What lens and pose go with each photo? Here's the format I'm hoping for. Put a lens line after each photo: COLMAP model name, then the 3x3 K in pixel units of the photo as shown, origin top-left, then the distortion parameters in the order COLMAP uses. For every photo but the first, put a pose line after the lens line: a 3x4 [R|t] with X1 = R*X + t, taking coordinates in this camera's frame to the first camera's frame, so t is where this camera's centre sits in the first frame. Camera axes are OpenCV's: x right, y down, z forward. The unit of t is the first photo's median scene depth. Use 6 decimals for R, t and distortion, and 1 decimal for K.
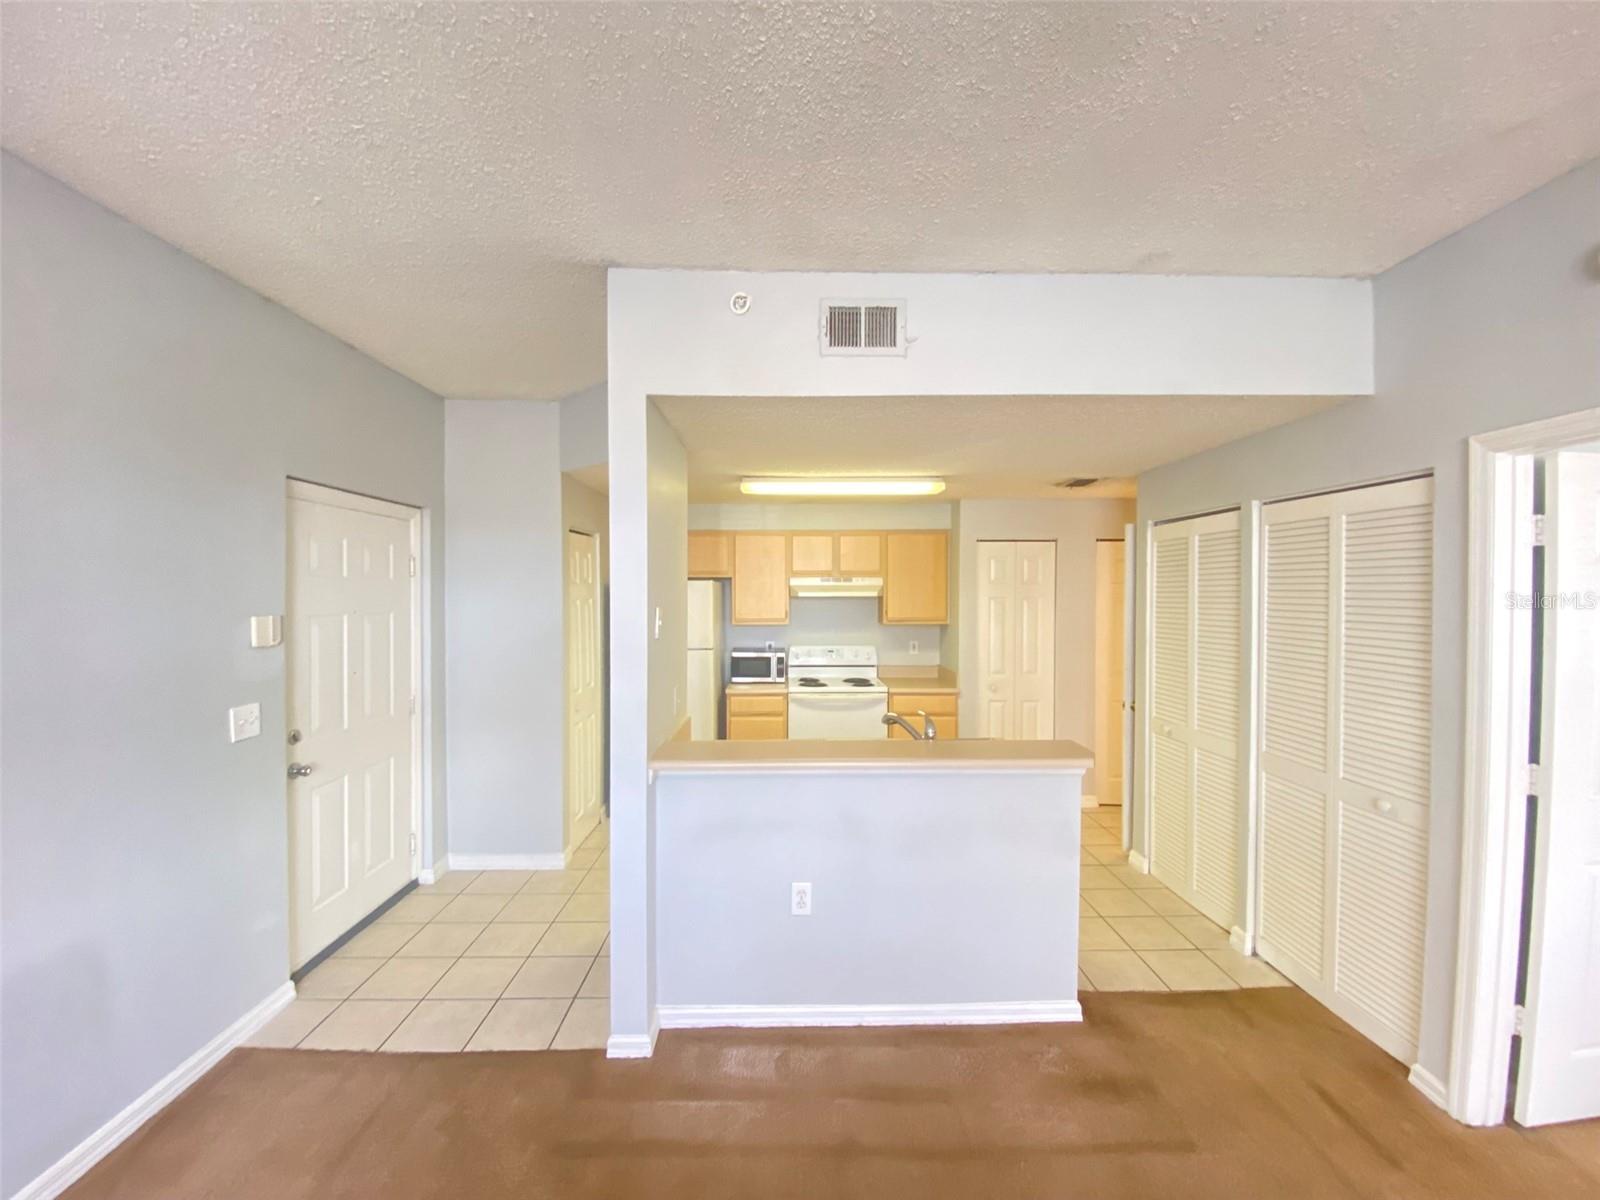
lens RADIAL K [[650.1, 0, 809.1], [0, 650.1, 593.6], [0, 0, 1]] dist [-0.013711, -0.001862]
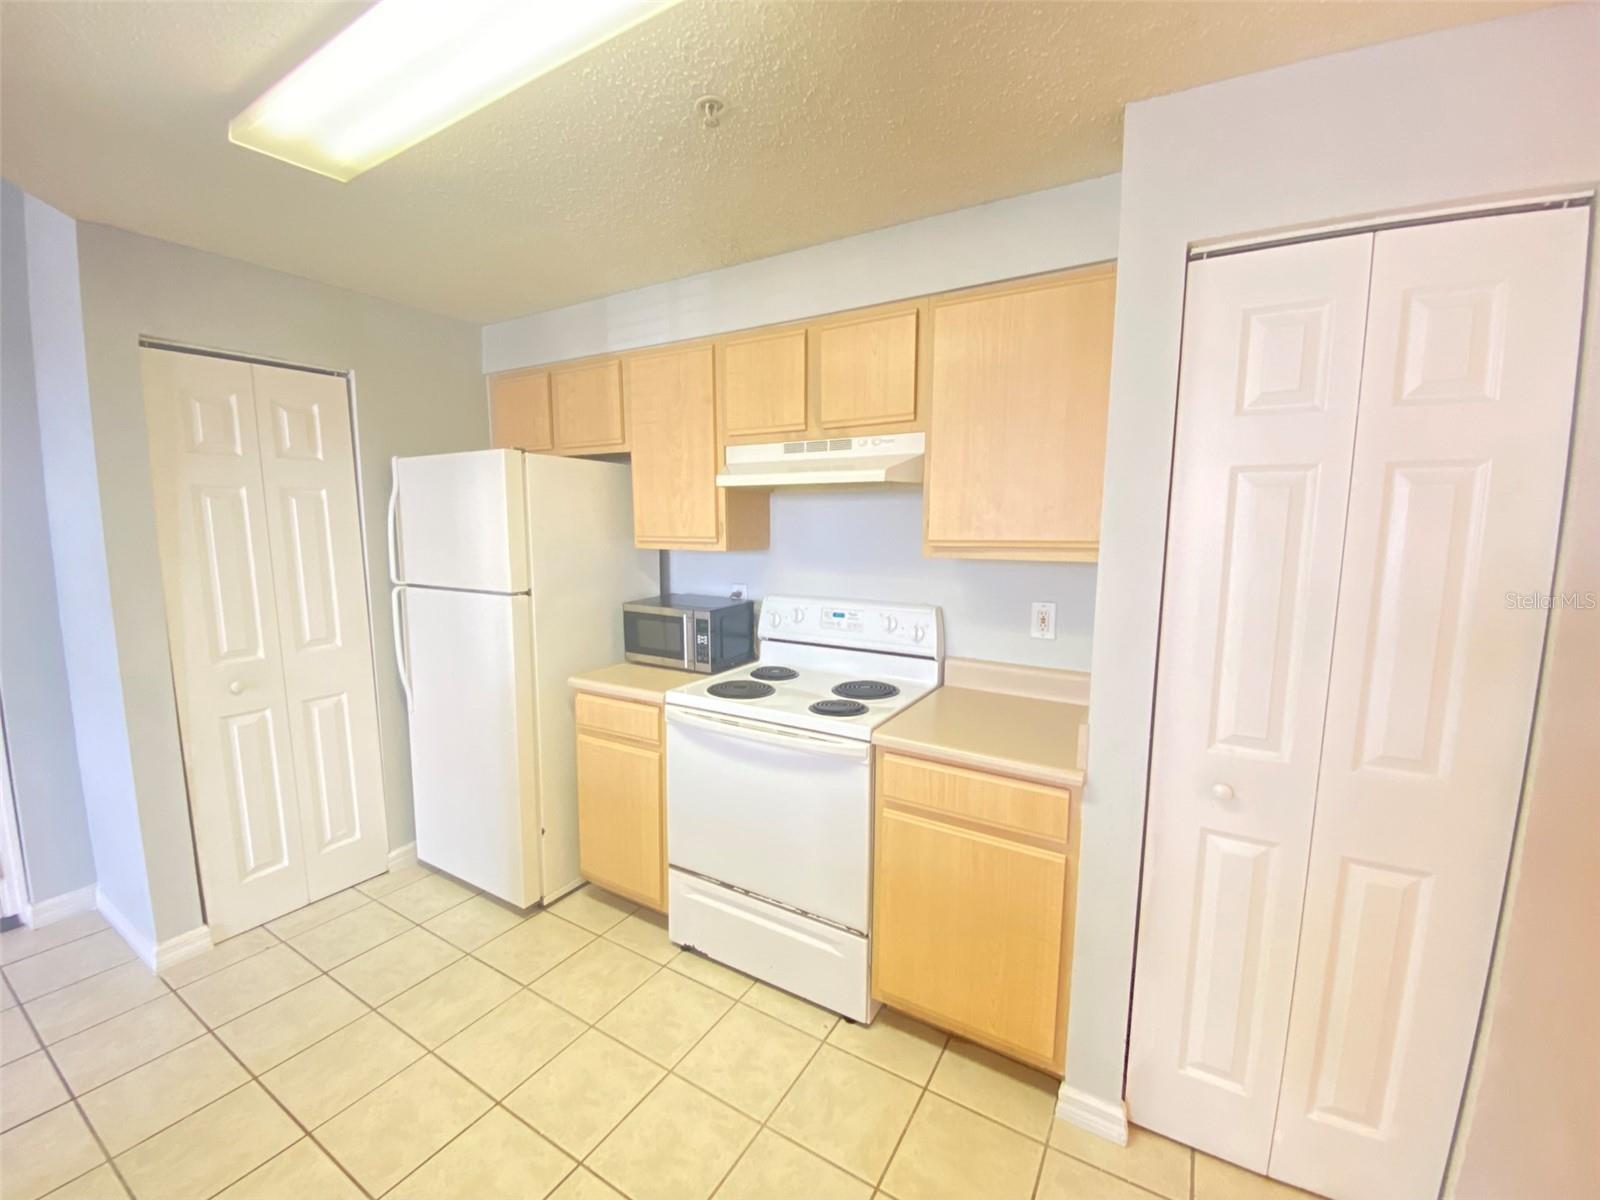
lens RADIAL K [[650.1, 0, 798.5], [0, 650.1, 616.6], [0, 0, 1]] dist [-0.013711, -0.001862]
pose [[0.845766, 0.081730, -0.527257, 0.257647], [-0.010214, 0.990497, 0.137152, 0.030092], [0.533456, -0.110613, 0.838564, 0.638420]]
